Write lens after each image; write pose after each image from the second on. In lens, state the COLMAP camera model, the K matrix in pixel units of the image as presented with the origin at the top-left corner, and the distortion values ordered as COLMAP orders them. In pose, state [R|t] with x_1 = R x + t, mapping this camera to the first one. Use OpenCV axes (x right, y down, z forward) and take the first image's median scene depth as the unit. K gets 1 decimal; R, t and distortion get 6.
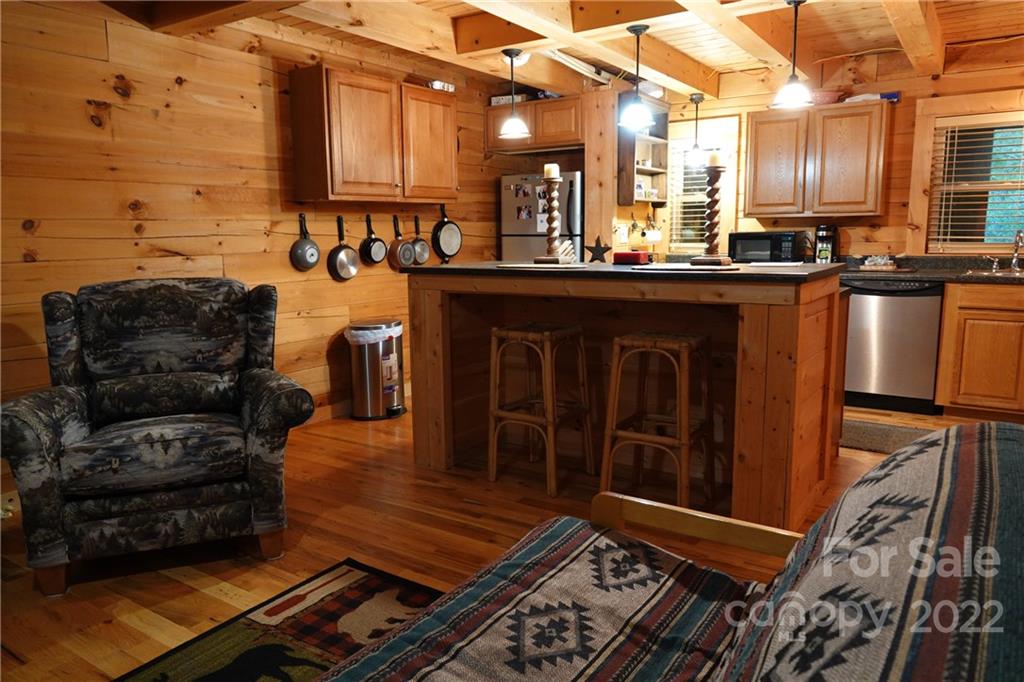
lens RADIAL K [[718.3, 0, 513.9], [0, 718.3, 344.6], [0, 0, 1]] dist [0.000427, -0.000027]
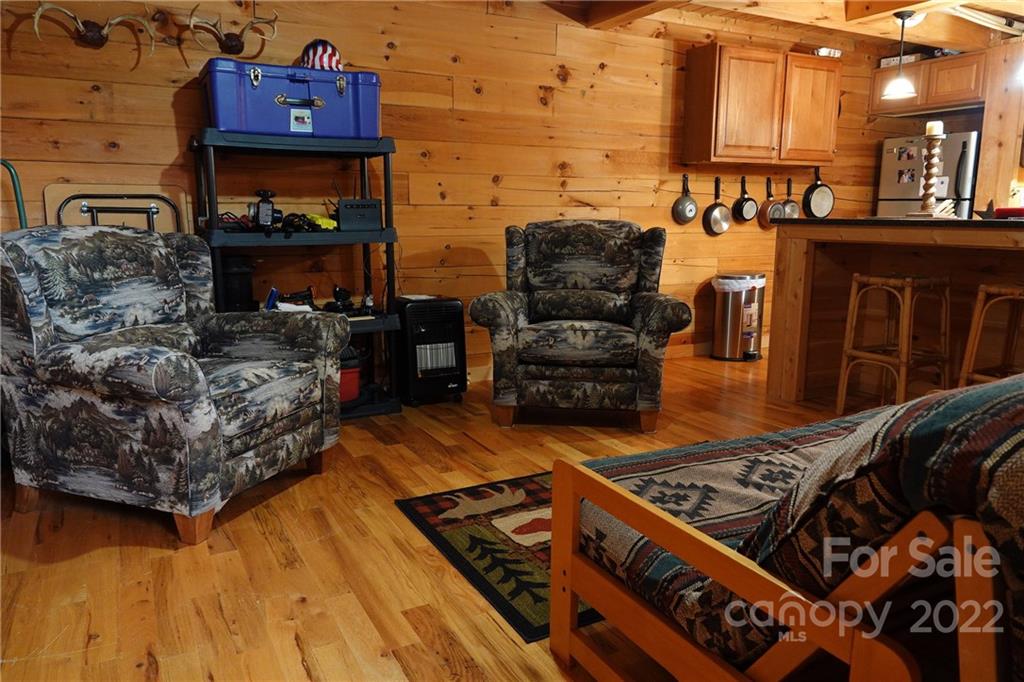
lens RADIAL K [[723.9, 0, 518.4], [0, 723.9, 338.3], [0, 0, 1]] dist [-0.001322, -0.002416]
pose [[0.886253, 0.096097, -0.453123, 0.021568], [-0.085911, 0.995372, 0.043065, 0.059388], [0.455165, 0.000762, 0.890407, -0.177184]]
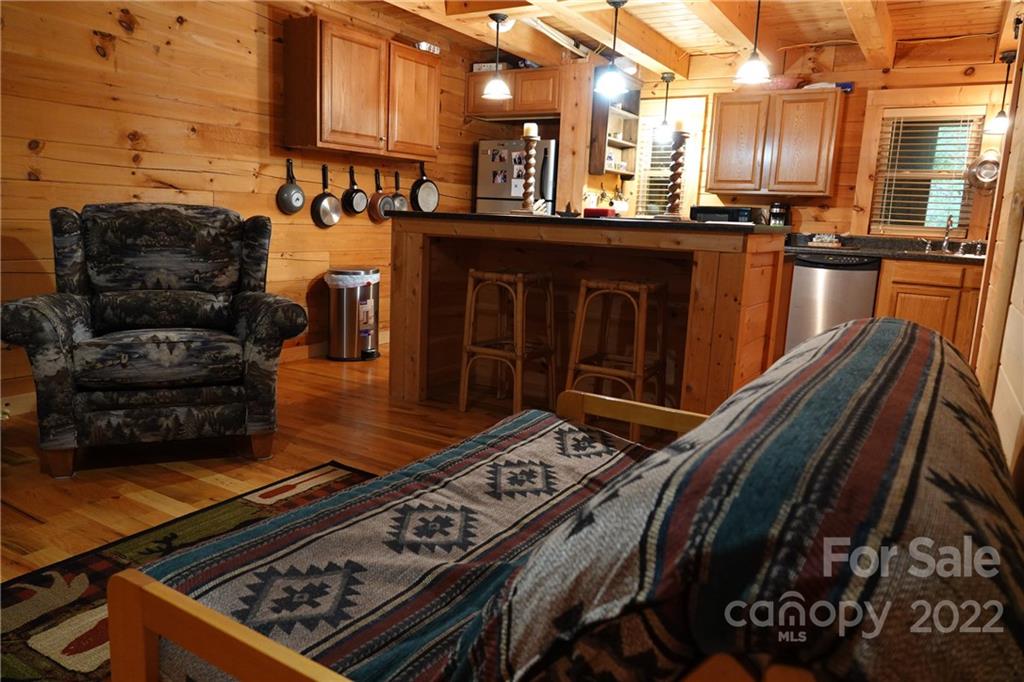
lens RADIAL K [[712.4, 0, 513.9], [0, 712.4, 339.1], [0, 0, 1]] dist [0.001801, -0.001522]
pose [[0.997419, 0.048615, 0.052841, -0.012627], [-0.049663, 0.998591, 0.018702, 0.049037], [-0.051857, -0.021278, 0.998428, -0.065598]]
